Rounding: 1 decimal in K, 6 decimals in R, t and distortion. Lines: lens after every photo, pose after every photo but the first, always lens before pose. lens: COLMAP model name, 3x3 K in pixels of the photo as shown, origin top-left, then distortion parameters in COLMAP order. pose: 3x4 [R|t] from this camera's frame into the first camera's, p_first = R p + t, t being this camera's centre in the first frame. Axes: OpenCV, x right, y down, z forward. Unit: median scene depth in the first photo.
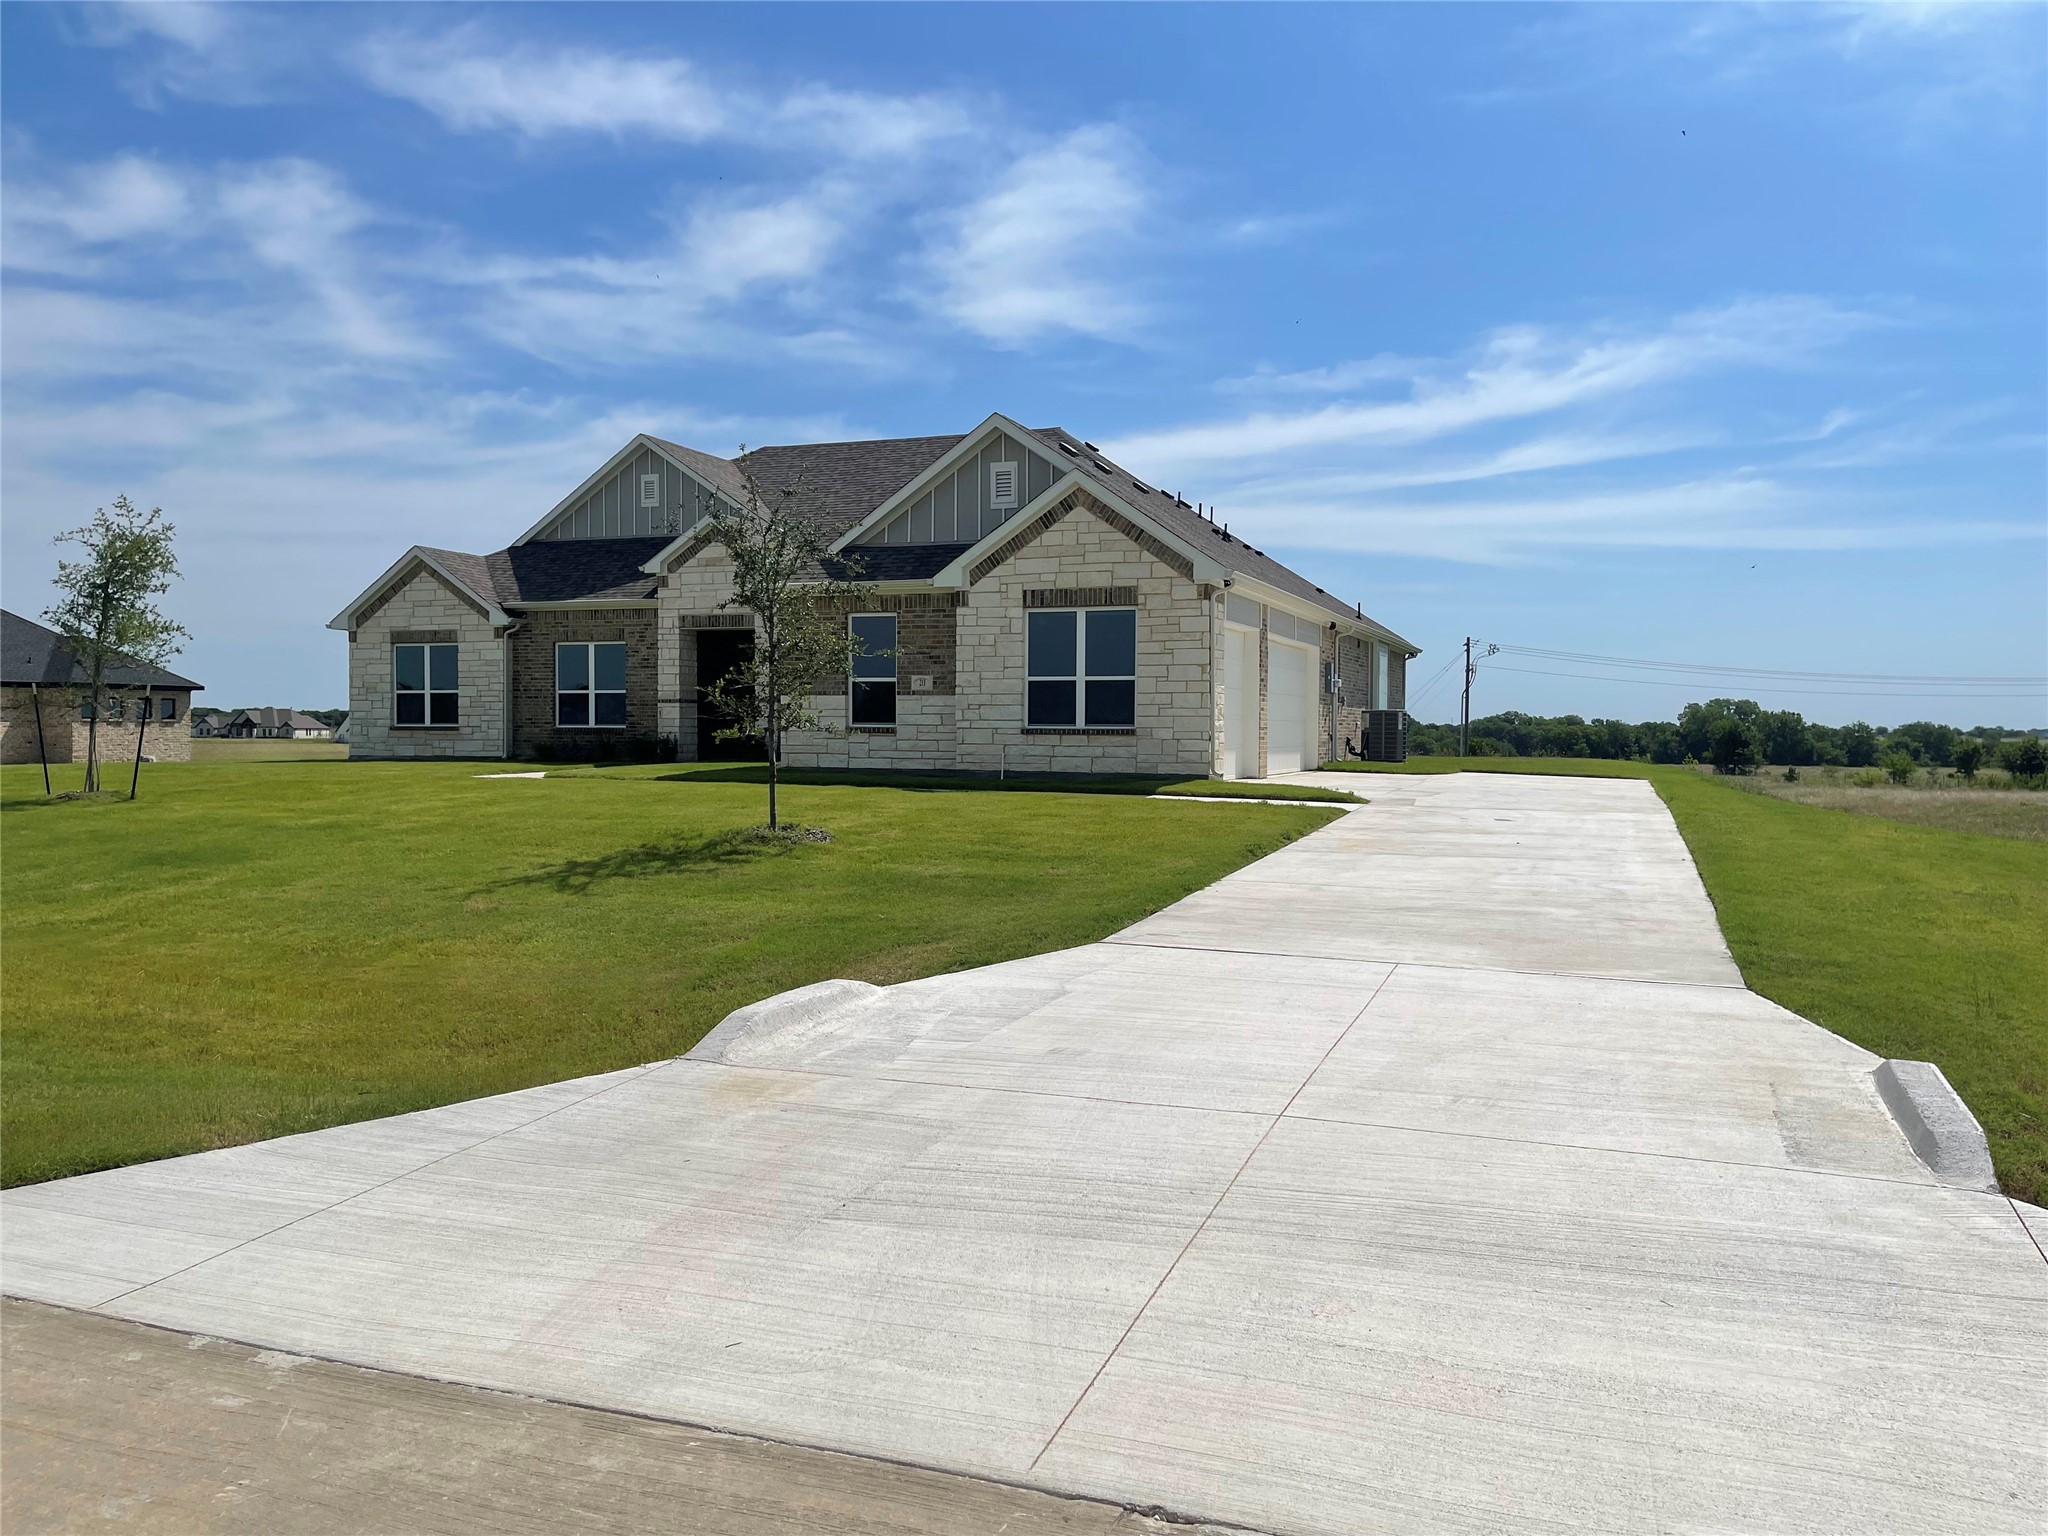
lens RADIAL K [[1569.9, 0, 1085.3], [0, 1569.9, 811.2], [0, 0, 1]] dist [0.067650, -0.074465]
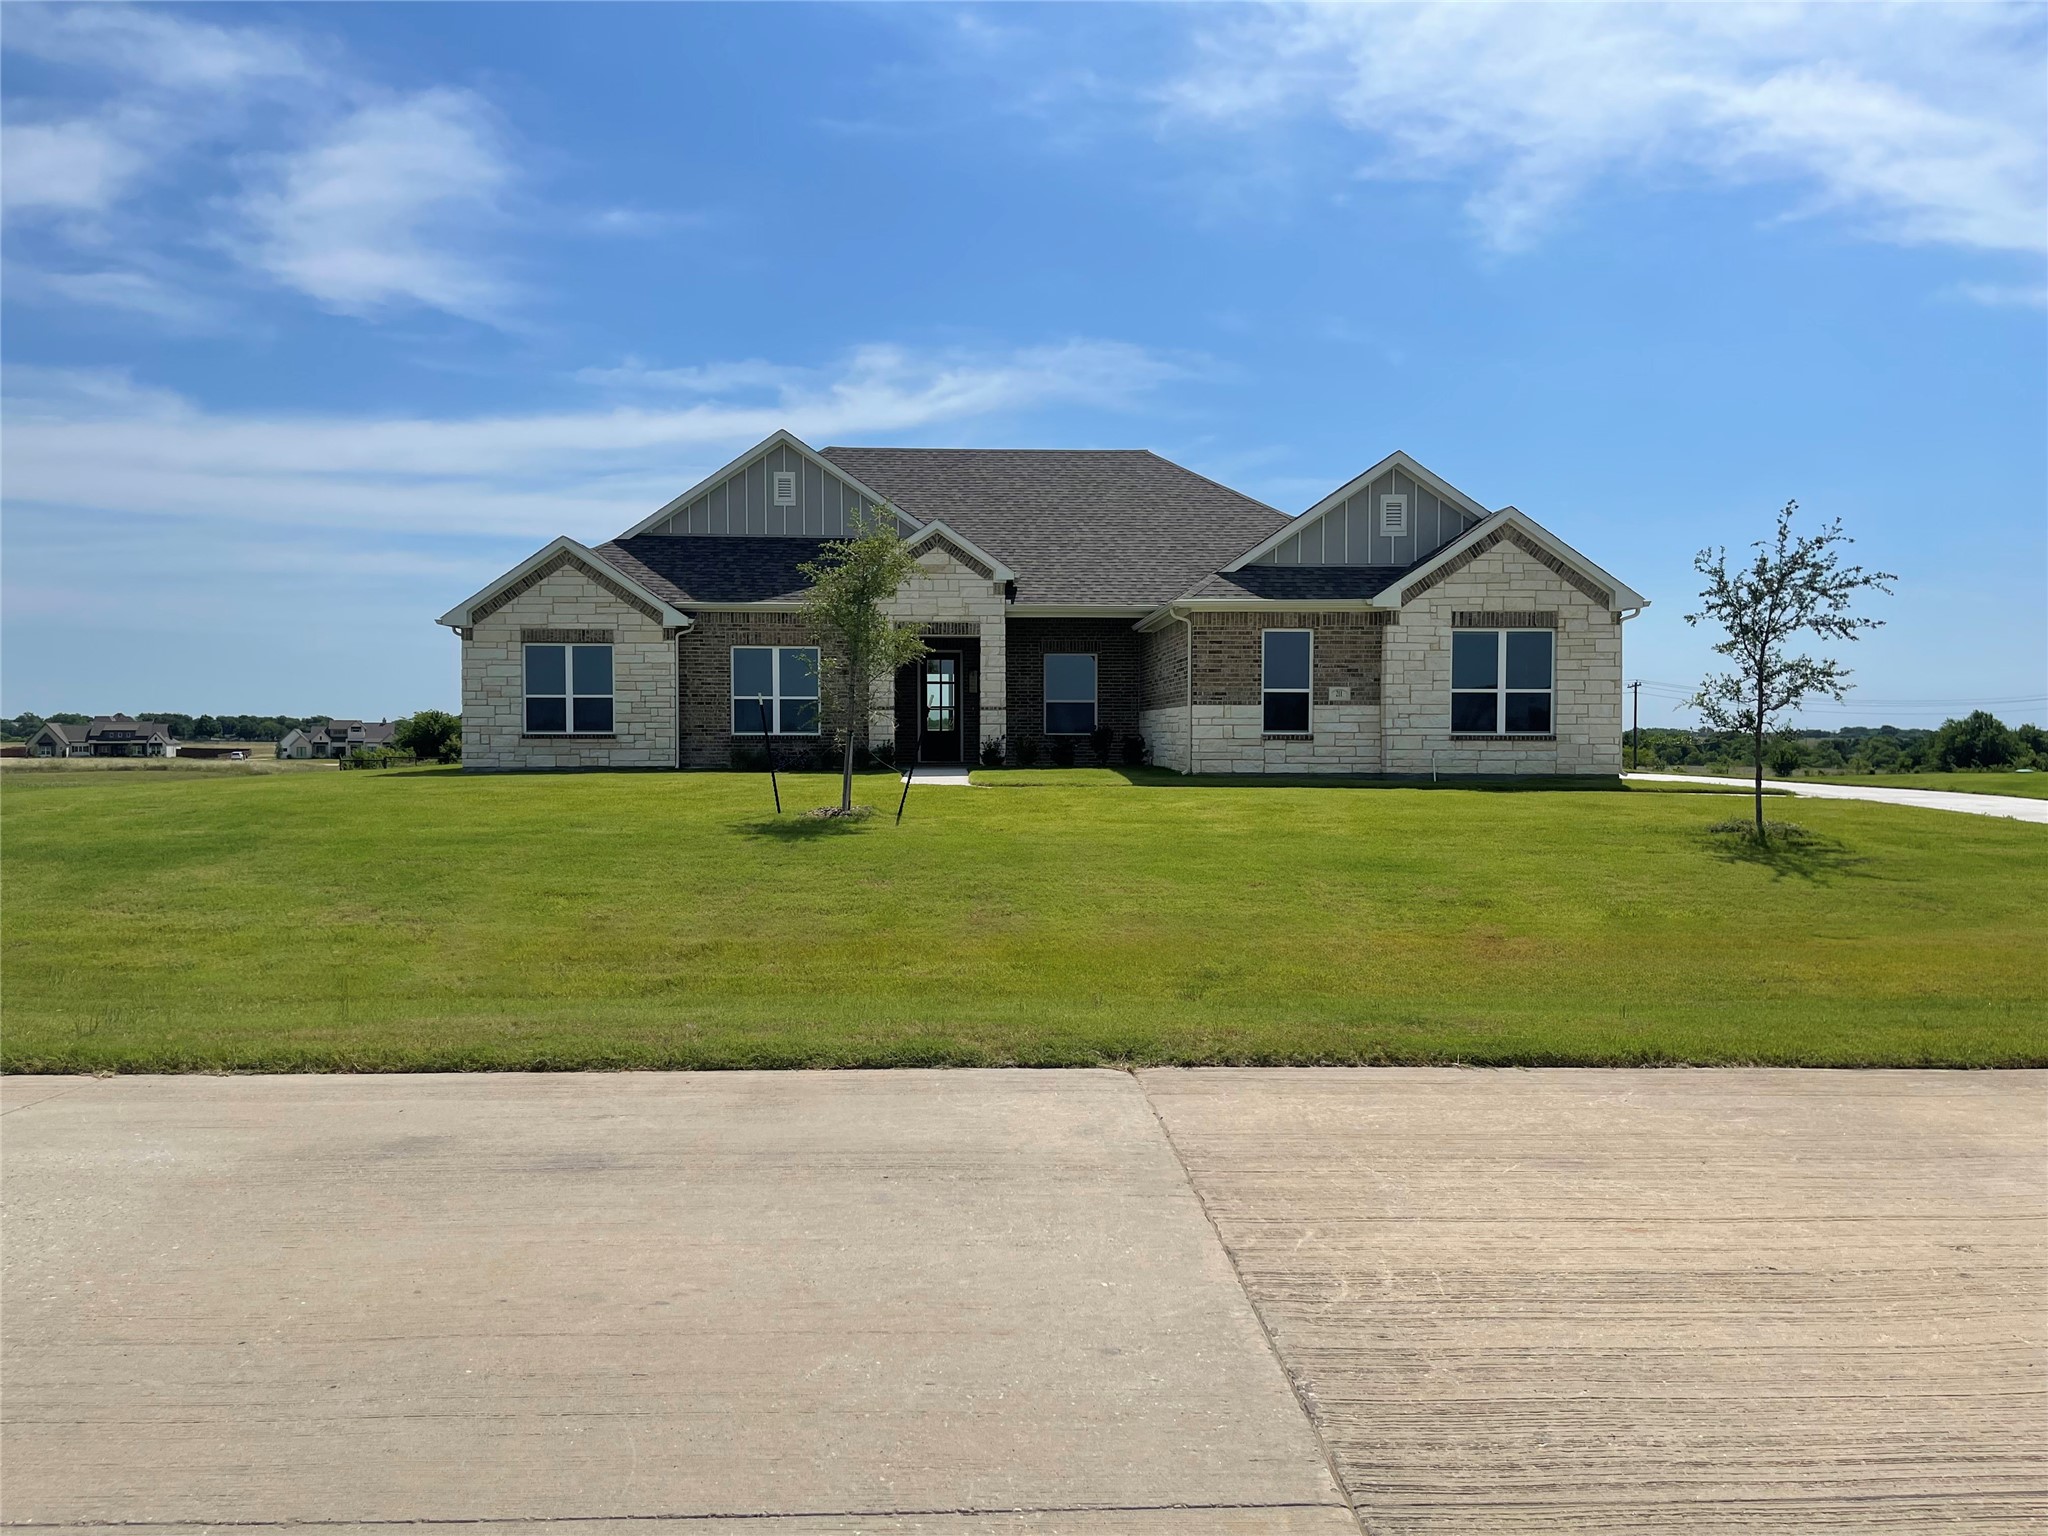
lens RADIAL K [[1569.9, 0, 1097.6], [0, 1569.9, 748.5], [0, 0, 1]] dist [0.067650, -0.074465]
pose [[0.920557, -0.006336, 0.390556, -0.476896], [0.022385, 0.999081, -0.036555, -0.005572], [-0.389965, 0.042393, 0.919853, 0.049405]]
